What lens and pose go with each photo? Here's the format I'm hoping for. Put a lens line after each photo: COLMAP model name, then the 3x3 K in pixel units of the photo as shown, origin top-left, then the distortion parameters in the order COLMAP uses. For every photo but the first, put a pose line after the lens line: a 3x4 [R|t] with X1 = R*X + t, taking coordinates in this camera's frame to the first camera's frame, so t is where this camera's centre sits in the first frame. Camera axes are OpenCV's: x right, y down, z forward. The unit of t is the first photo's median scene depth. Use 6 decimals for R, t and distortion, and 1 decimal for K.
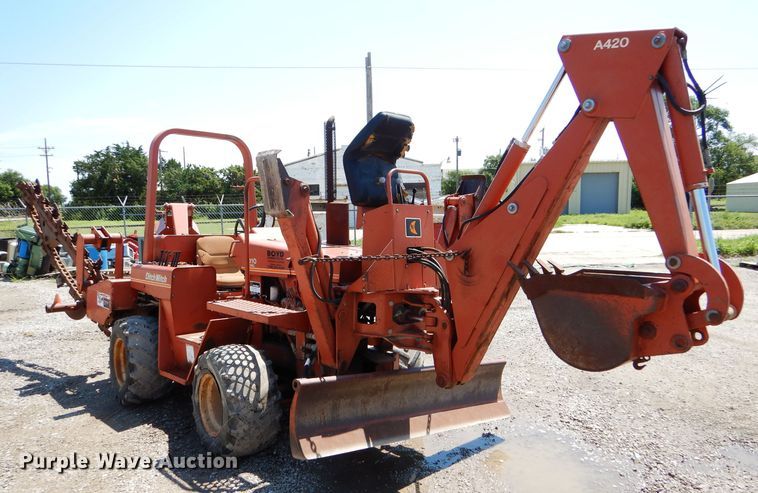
lens RADIAL K [[593.0, 0, 375.9], [0, 593.0, 273.7], [0, 0, 1]] dist [0.003168, -0.000537]
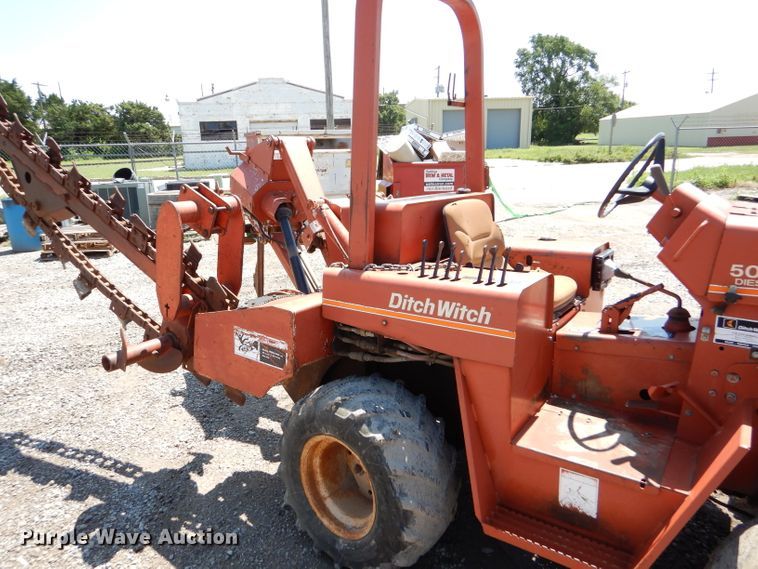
lens RADIAL K [[542.5, 0, 376.1], [0, 542.5, 285.4], [0, 0, 1]] dist [0.007272, -0.007592]
pose [[0.980262, -0.060201, 0.188312, -0.557359], [0.032850, 0.988867, 0.145130, -0.077693], [-0.194952, -0.136079, 0.971327, 0.718343]]
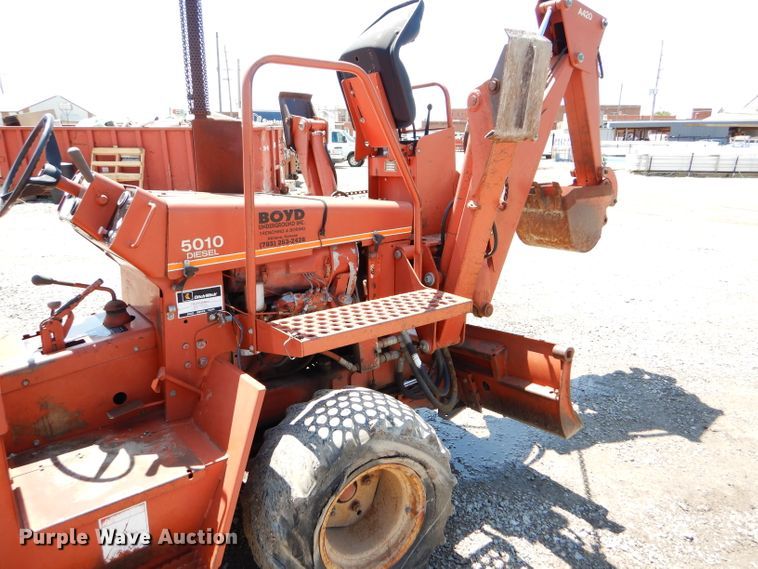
lens RADIAL K [[542.5, 0, 382.0], [0, 542.5, 279.6], [0, 0, 1]] dist [0.007272, -0.007592]
pose [[0.089898, -0.233223, 0.968259, -0.626254], [0.103768, 0.969097, 0.223791, -0.075851], [-0.990530, 0.080356, 0.111321, 0.854630]]
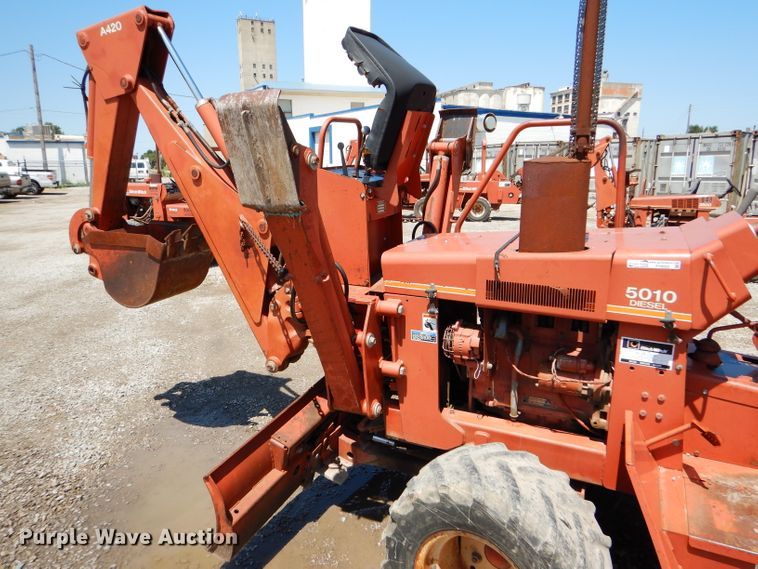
lens RADIAL K [[542.5, 0, 375.4], [0, 542.5, 279.2], [0, 0, 1]] dist [0.007272, -0.007592]
pose [[-0.936283, 0.093345, -0.338615, 0.226437], [-0.020567, 0.947817, 0.318151, -0.172887], [0.350643, 0.304844, -0.885505, 1.438355]]
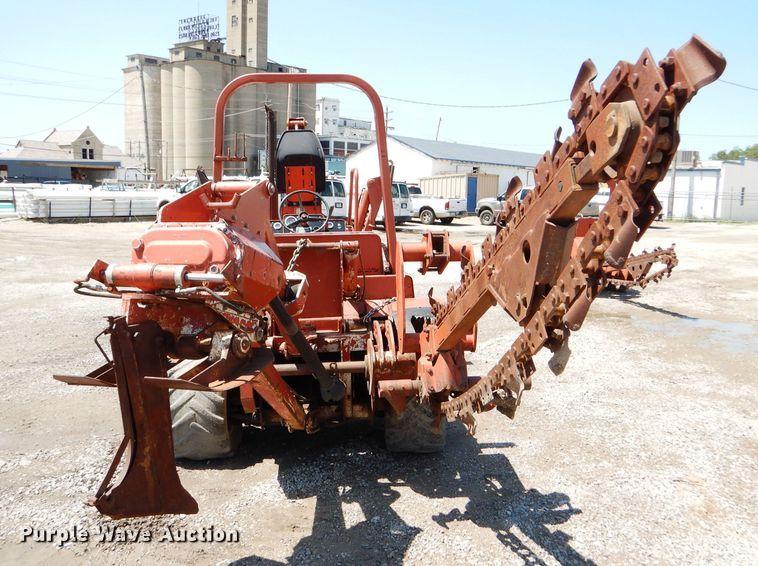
lens RADIAL K [[747.0, 0, 386.1], [0, 747.0, 282.6], [0, 0, 1]] dist [-0.000567, 0.000000]
pose [[-0.801238, -0.074488, 0.593692, -1.120944], [0.061175, 0.976823, 0.205119, -0.232829], [-0.595211, 0.200668, -0.778111, 2.100096]]
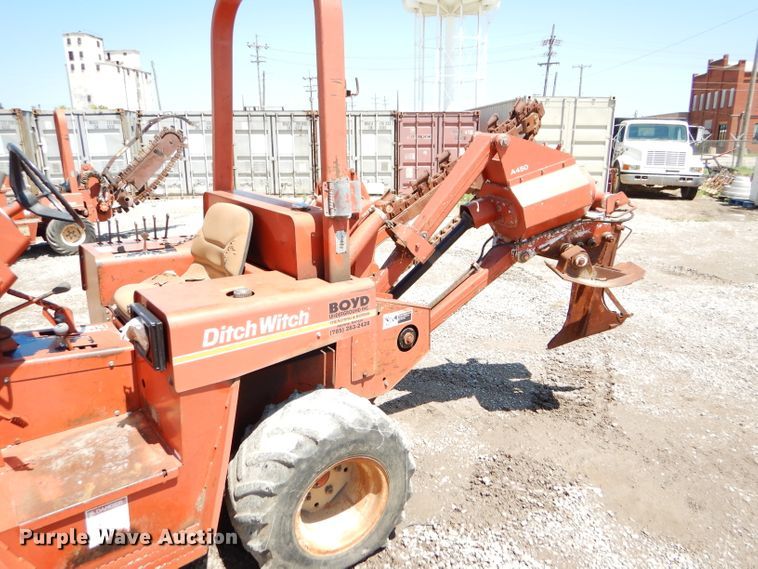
lens RADIAL K [[542.5, 0, 378.0], [0, 542.5, 282.1], [0, 0, 1]] dist [0.007272, -0.007592]
pose [[-0.084476, 0.268203, -0.959651, 0.205624], [-0.112770, 0.954333, 0.276643, -0.178606], [0.990024, 0.131590, -0.050373, 1.474288]]
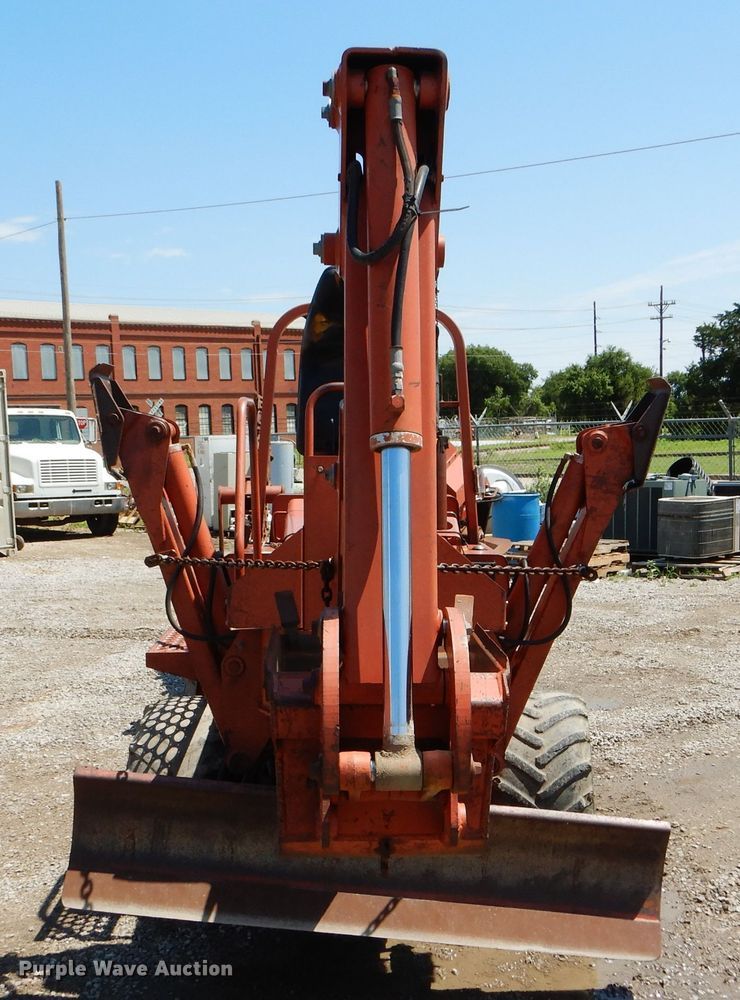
lens RADIAL K [[1238.0, 0, 396.8], [0, 1238.0, 580.8], [0, 0, 1]] dist [0.001276, 0.000000]
pose [[0.746162, 0.076560, -0.661348, 0.644388], [-0.059974, 0.997057, 0.047756, -0.056180], [0.663057, 0.004030, 0.748558, 0.227222]]
